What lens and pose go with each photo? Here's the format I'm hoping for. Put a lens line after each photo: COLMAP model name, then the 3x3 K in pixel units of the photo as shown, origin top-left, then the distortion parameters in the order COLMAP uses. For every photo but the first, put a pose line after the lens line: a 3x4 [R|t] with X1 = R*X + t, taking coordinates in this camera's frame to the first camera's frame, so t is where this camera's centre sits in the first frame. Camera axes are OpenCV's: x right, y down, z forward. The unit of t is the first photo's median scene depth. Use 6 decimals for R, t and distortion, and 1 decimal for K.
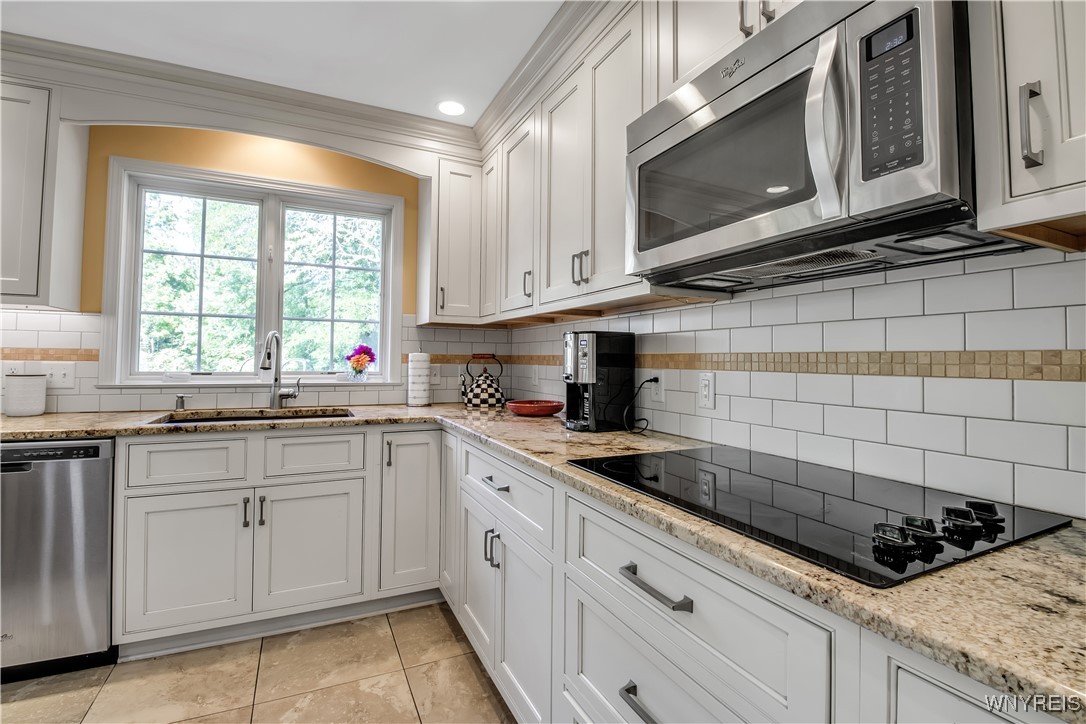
lens RADIAL K [[507.8, 0, 553.1], [0, 507.8, 343.4], [0, 0, 1]] dist [-0.010023, -0.006658]
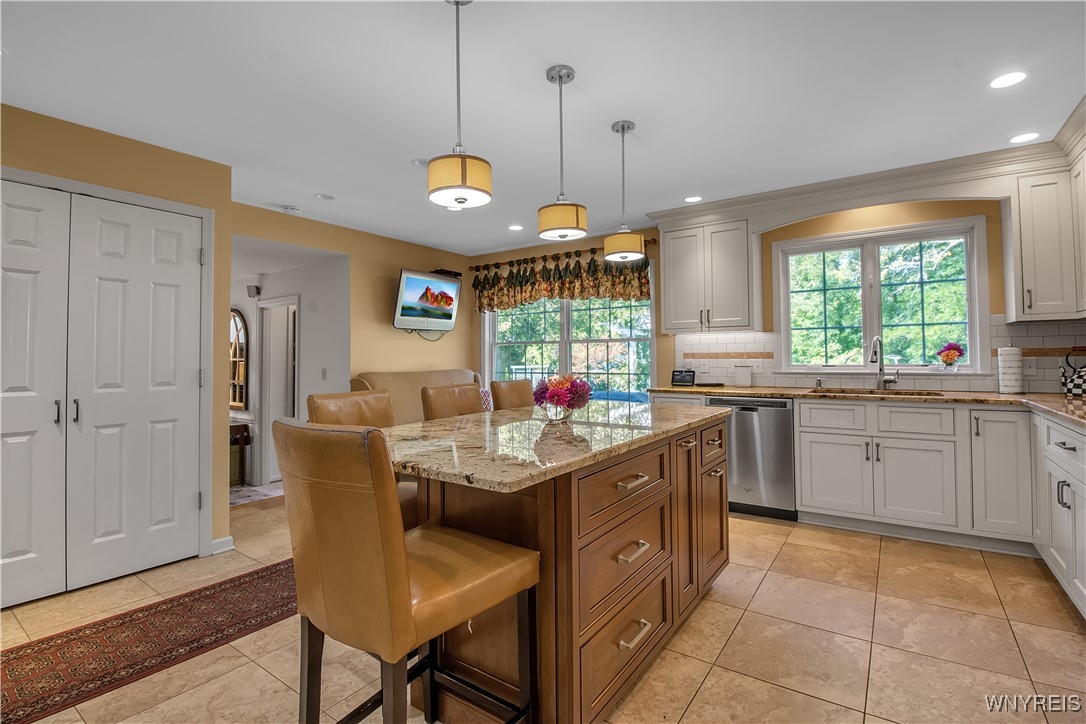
lens RADIAL K [[507.8, 0, 542.9], [0, 507.8, 343.4], [0, 0, 1]] dist [-0.010023, -0.006658]
pose [[0.483182, -0.039674, -0.874620, 0.270436], [0.042577, 0.998856, -0.021787, -0.013614], [0.874484, -0.026712, 0.484318, -0.585726]]
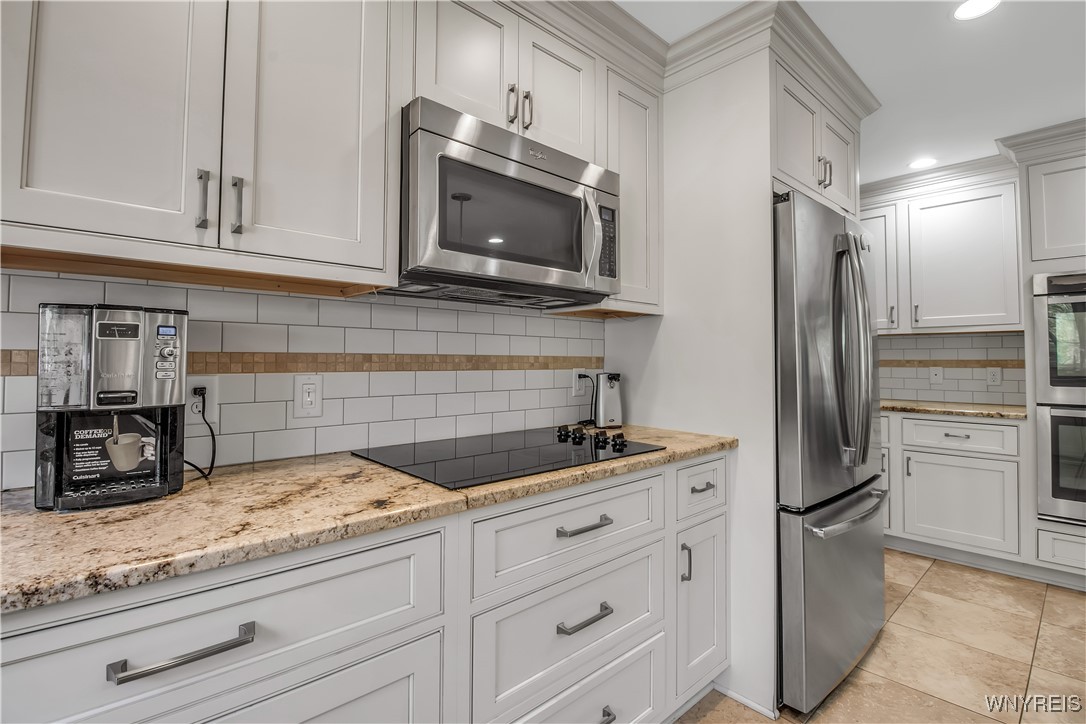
lens RADIAL K [[507.8, 0, 542.6], [0, 507.8, 353.4], [0, 0, 1]] dist [-0.010023, -0.006658]
pose [[-0.284895, 0.001022, 0.958558, -0.438542], [-0.037561, 0.999219, -0.012229, 0.011293], [-0.957823, -0.039489, -0.284634, 0.610827]]
